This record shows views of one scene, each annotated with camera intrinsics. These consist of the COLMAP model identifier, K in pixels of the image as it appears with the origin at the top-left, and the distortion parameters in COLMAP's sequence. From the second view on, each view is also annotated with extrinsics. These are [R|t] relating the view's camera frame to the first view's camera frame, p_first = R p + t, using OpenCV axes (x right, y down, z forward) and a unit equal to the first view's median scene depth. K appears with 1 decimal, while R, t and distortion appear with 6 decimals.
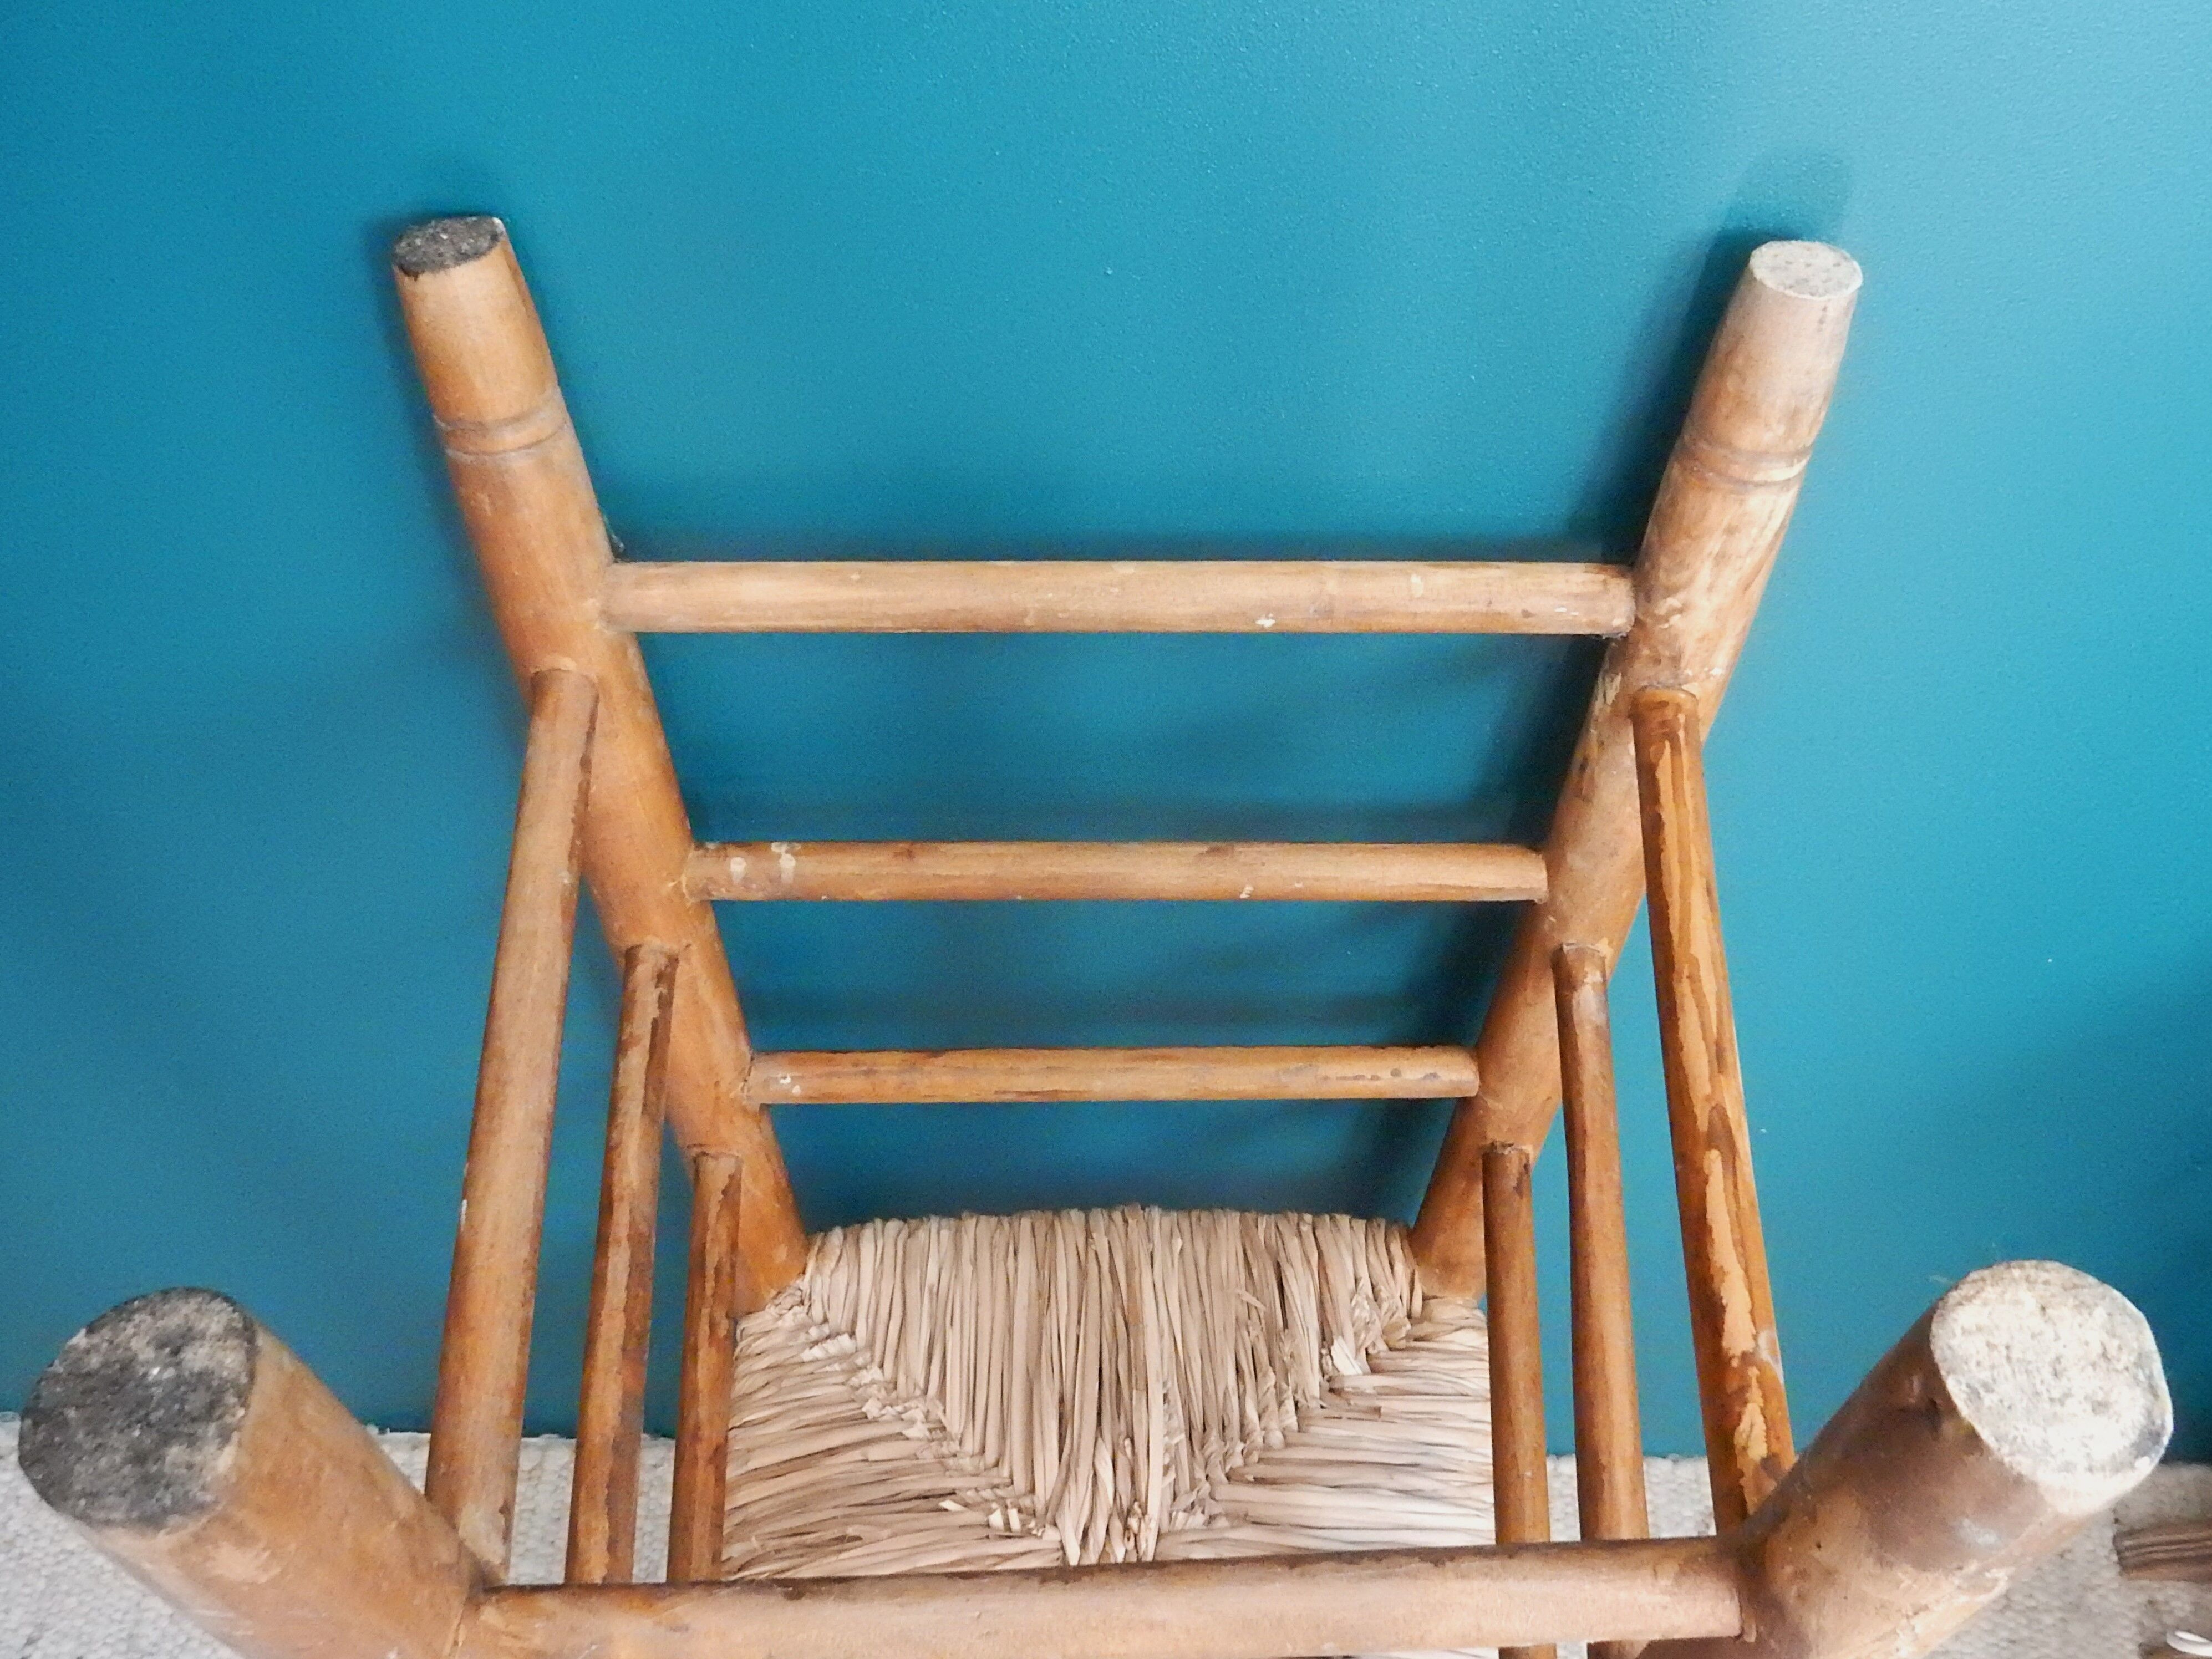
lens RADIAL K [[1907.1, 0, 1106.0], [0, 1907.1, 829.5], [0, 0, 1]] dist [-0.007933, -0.003850]
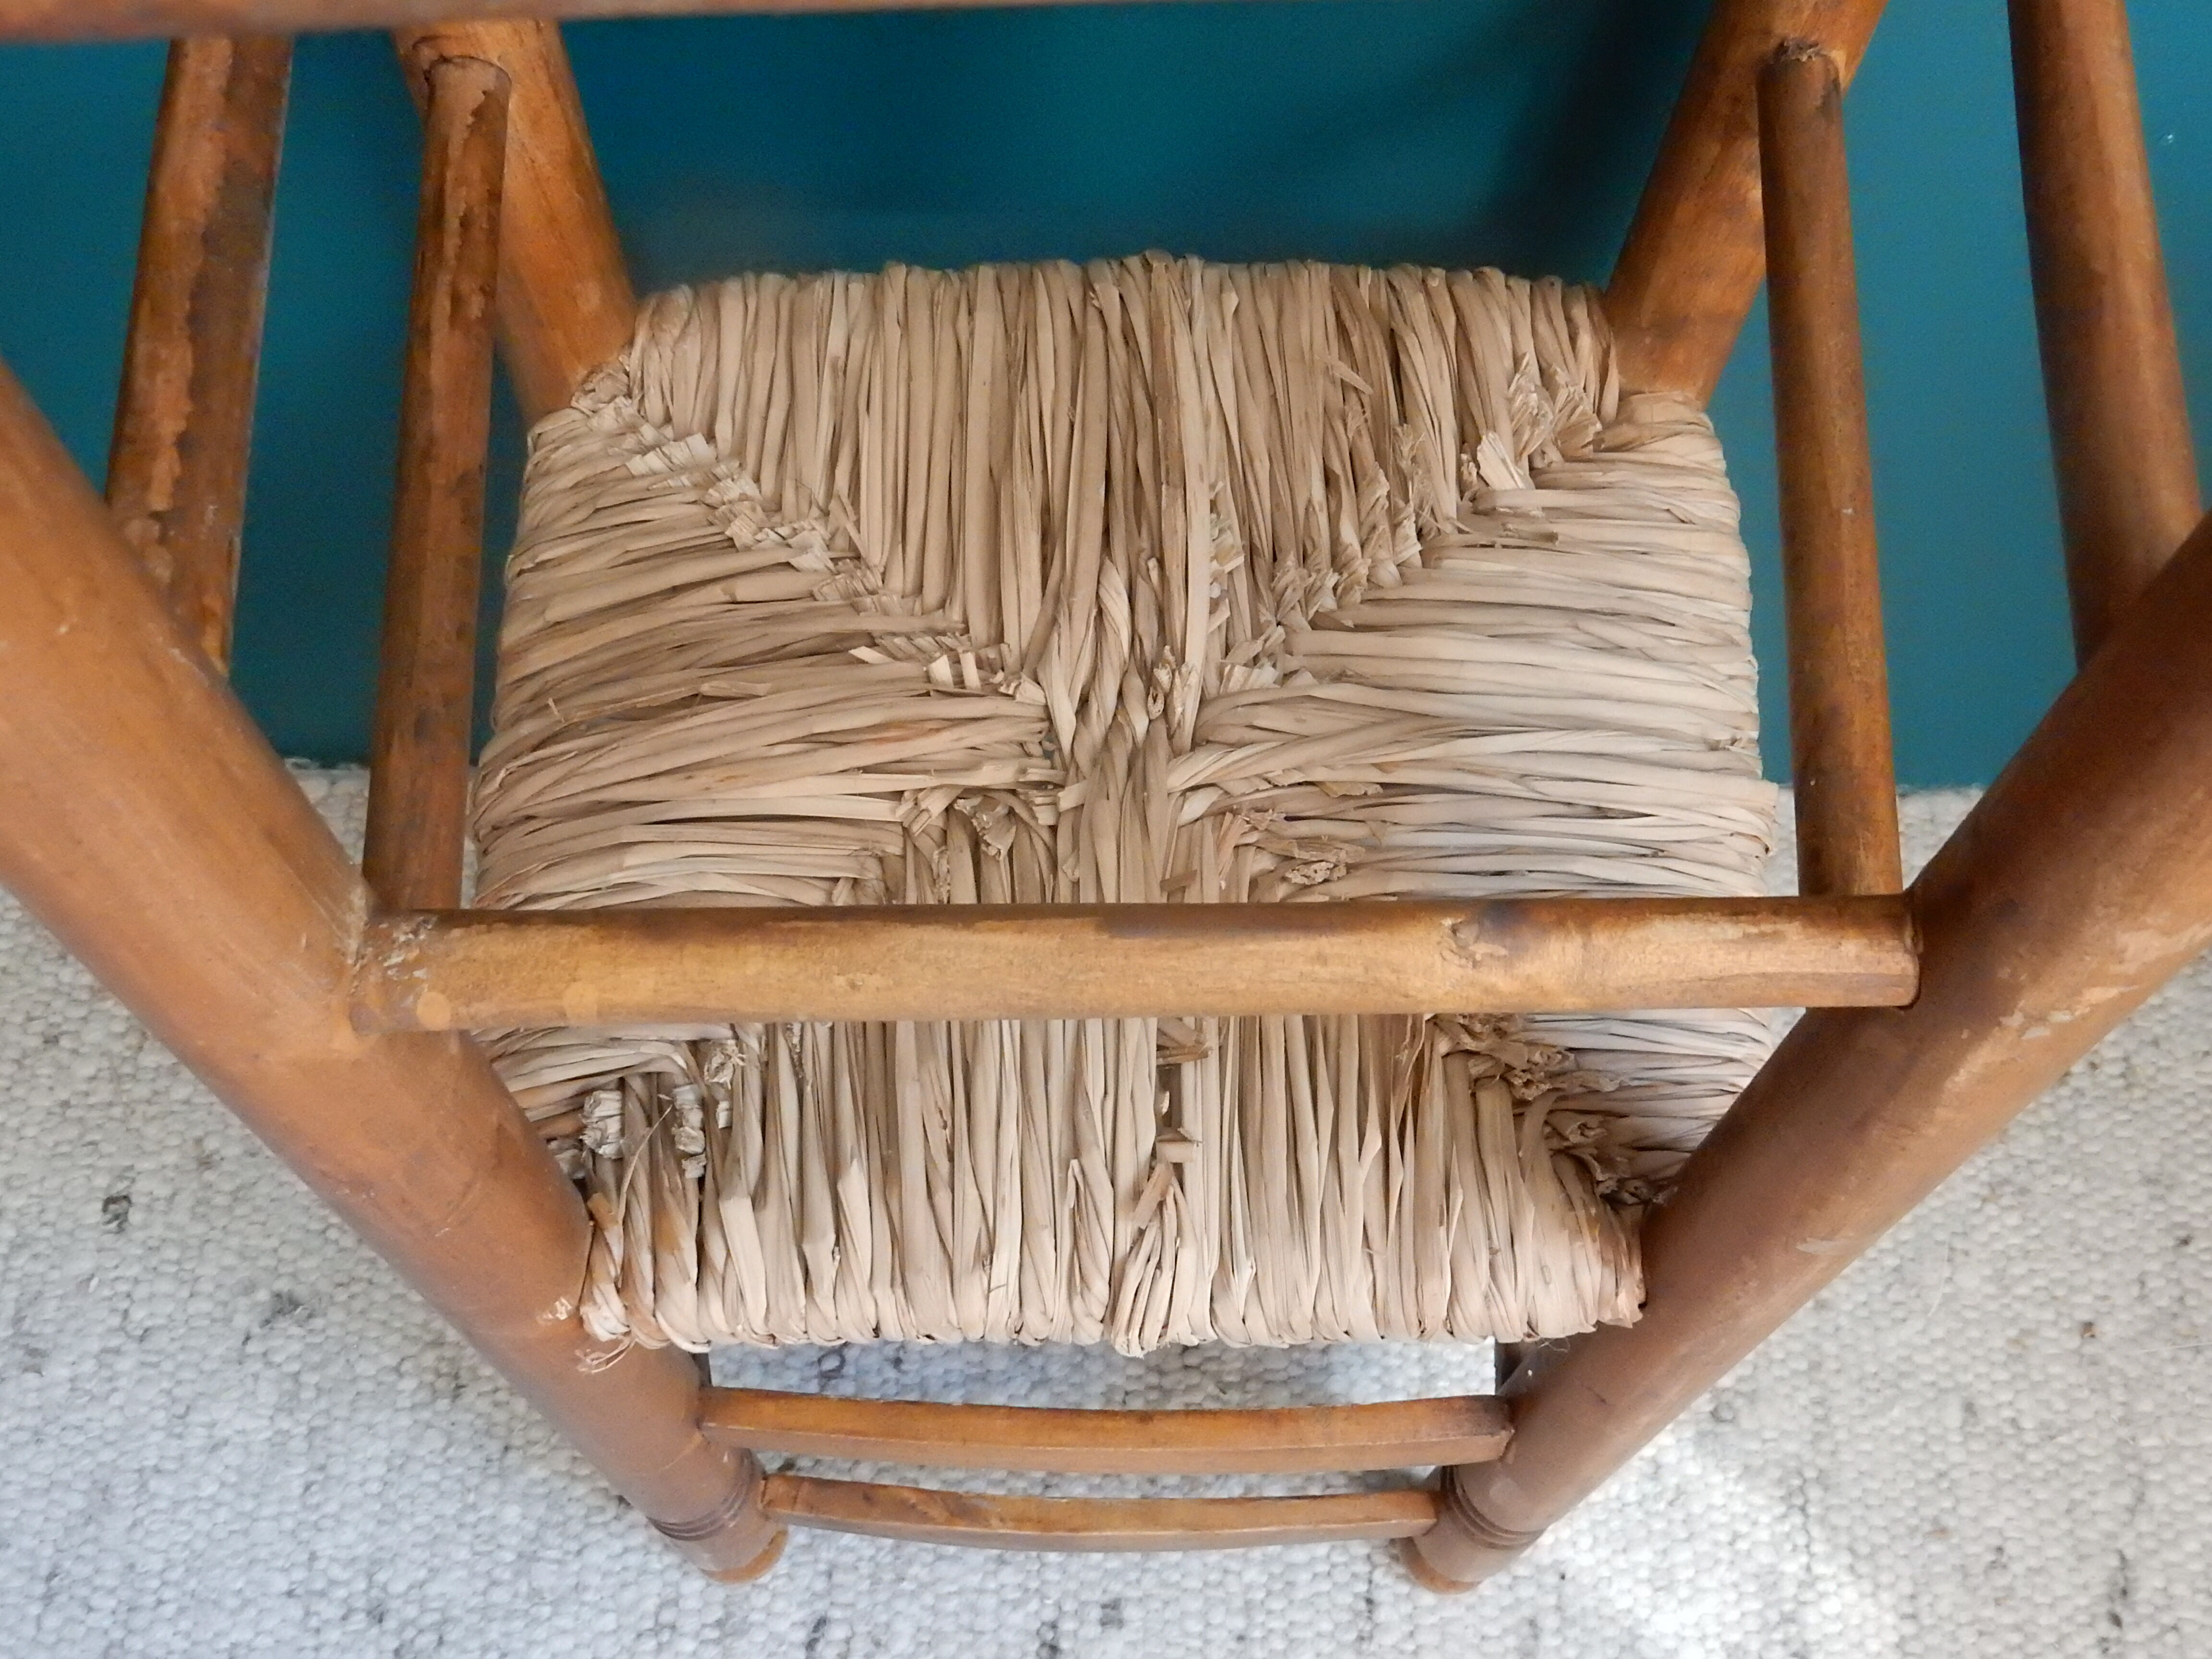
lens RADIAL K [[2741.8, 0, 1125.5], [0, 2741.8, 557.2], [0, 0, 1]] dist [-0.018709, 0.003861]
pose [[0.999912, 0.006879, 0.011307, -0.007111], [-0.009134, 0.976908, 0.213465, 0.120581], [-0.009577, -0.213550, 0.976885, 0.120812]]
